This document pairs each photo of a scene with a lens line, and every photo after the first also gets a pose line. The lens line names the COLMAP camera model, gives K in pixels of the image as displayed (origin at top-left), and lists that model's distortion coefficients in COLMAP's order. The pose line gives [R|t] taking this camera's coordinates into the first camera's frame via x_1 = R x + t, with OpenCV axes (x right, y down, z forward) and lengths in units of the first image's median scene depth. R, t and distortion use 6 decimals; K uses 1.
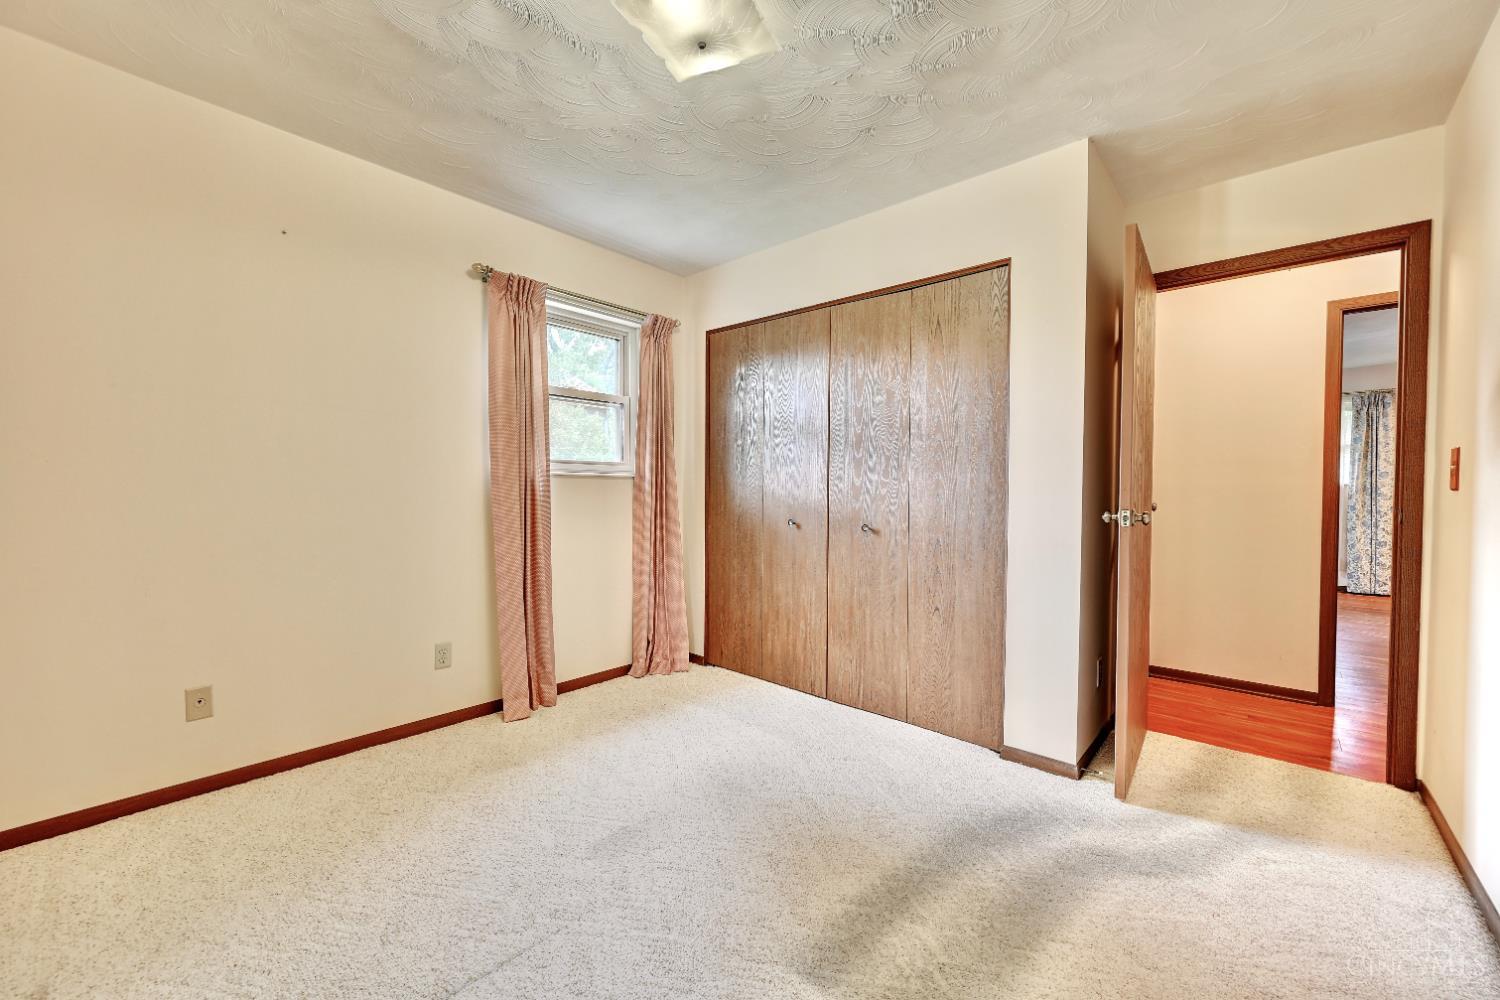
lens RADIAL K [[586.5, 0, 752.1], [0, 586.5, 490.9], [0, 0, 1]] dist [-0.000773, 0.000264]
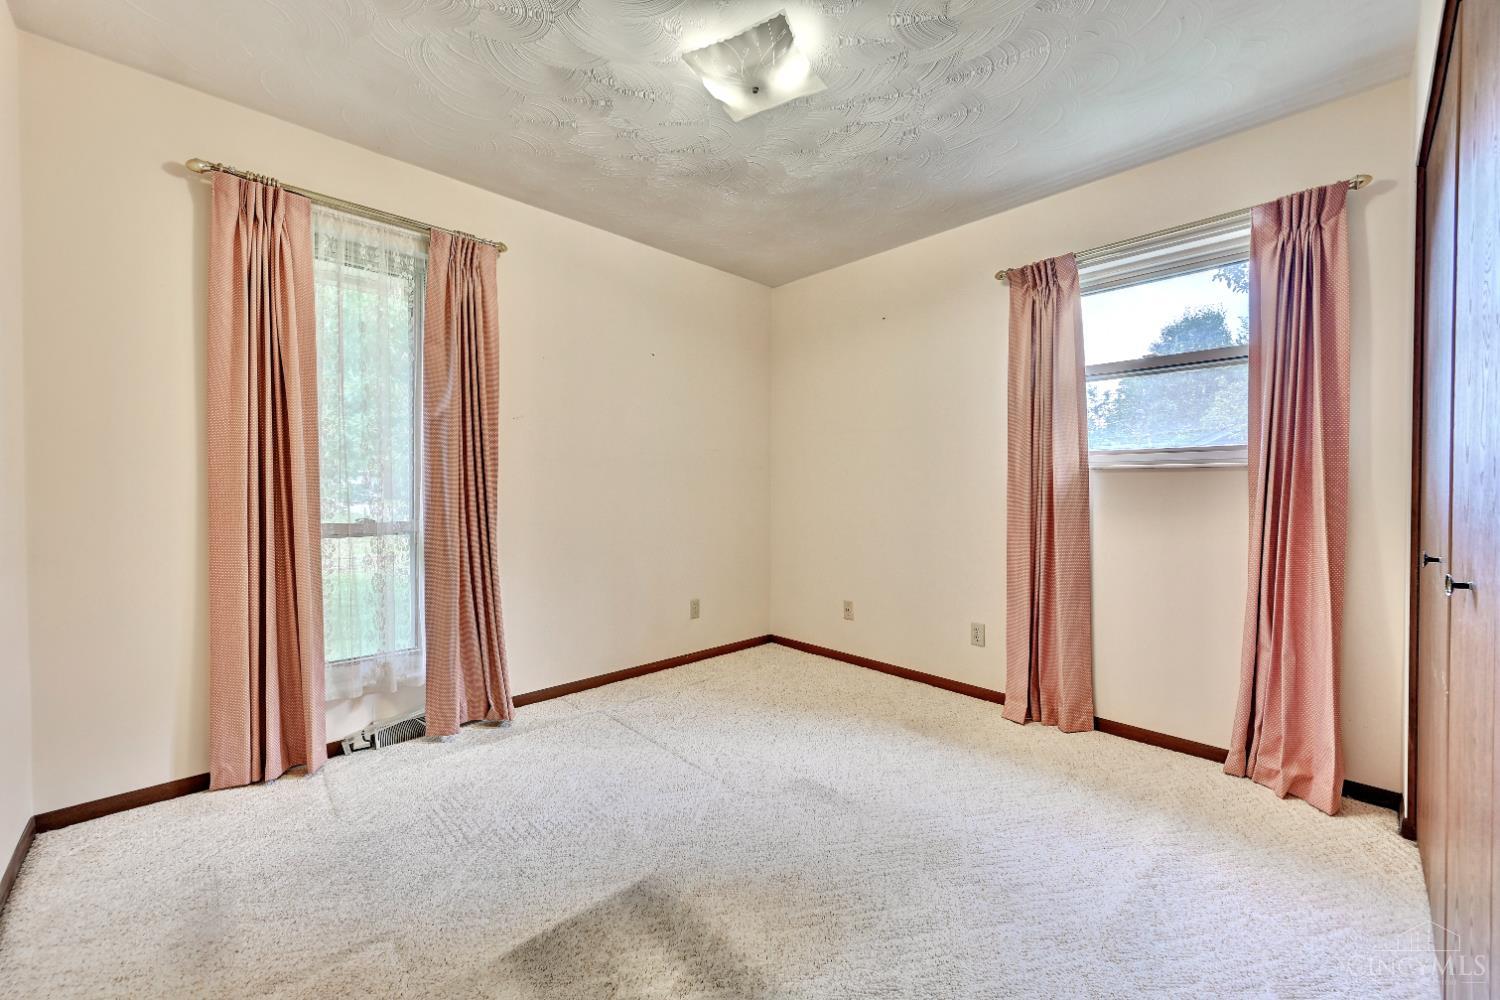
lens RADIAL K [[586.5, 0, 746.3], [0, 586.5, 488.0], [0, 0, 1]] dist [-0.000773, 0.000264]
pose [[-0.082815, -0.008810, -0.996526, 0.625958], [-0.009774, 0.999920, -0.008028, 0.014635], [0.996517, 0.009075, -0.082895, 0.648826]]
